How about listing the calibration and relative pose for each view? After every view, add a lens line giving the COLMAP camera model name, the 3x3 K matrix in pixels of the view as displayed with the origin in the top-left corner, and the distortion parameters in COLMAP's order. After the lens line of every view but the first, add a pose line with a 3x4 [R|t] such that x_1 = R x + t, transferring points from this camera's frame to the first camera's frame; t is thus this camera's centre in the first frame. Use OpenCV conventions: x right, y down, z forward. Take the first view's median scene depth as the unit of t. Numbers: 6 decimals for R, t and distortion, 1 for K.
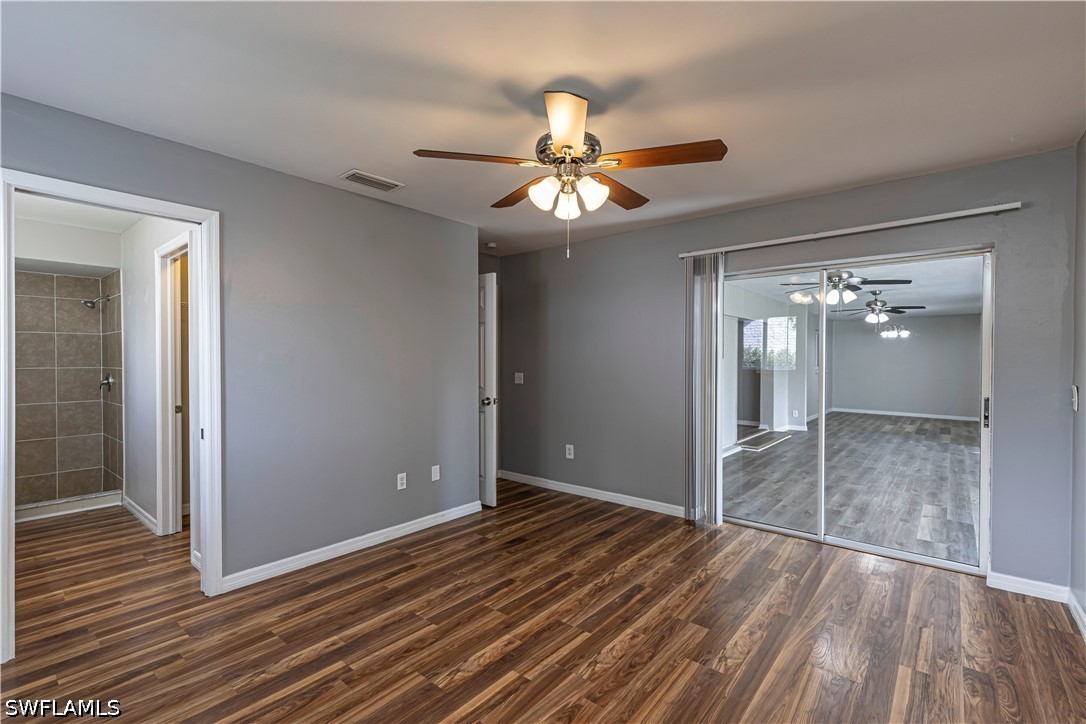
lens RADIAL K [[495.3, 0, 546.8], [0, 495.3, 364.3], [0, 0, 1]] dist [0.004553, 0.001222]
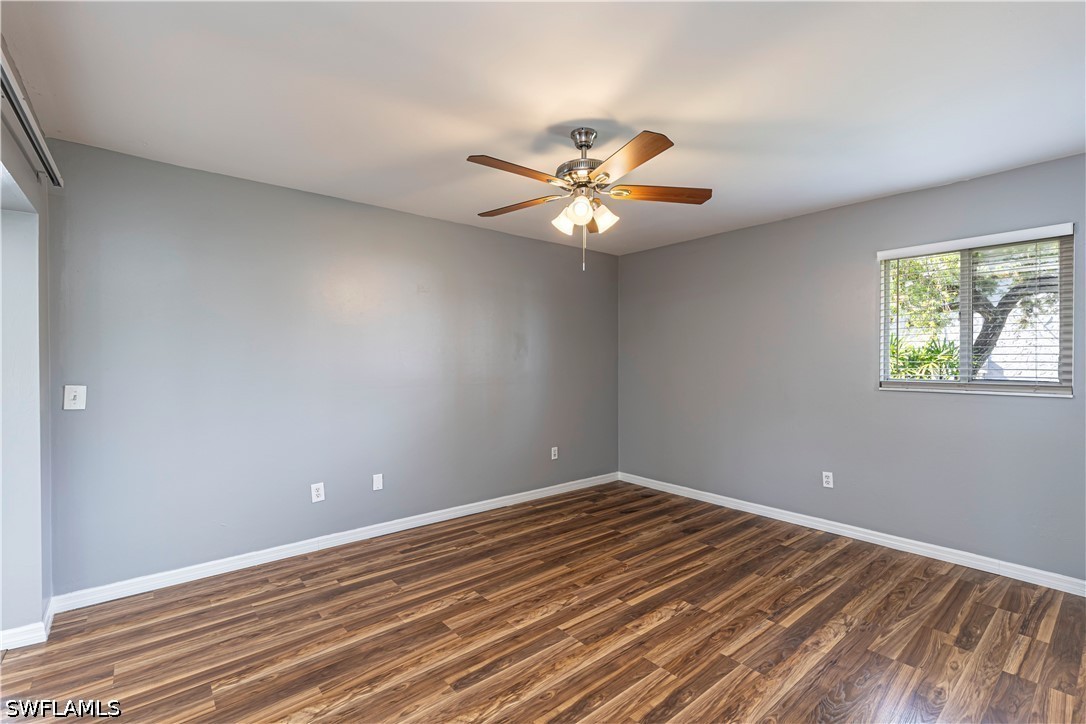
lens RADIAL K [[495.3, 0, 547.2], [0, 495.3, 365.4], [0, 0, 1]] dist [0.004553, 0.001222]
pose [[-0.984066, -0.000997, 0.177801, -0.063265], [0.002804, 0.999773, 0.021127, -0.017756], [-0.177782, 0.021289, -0.983840, 1.762843]]
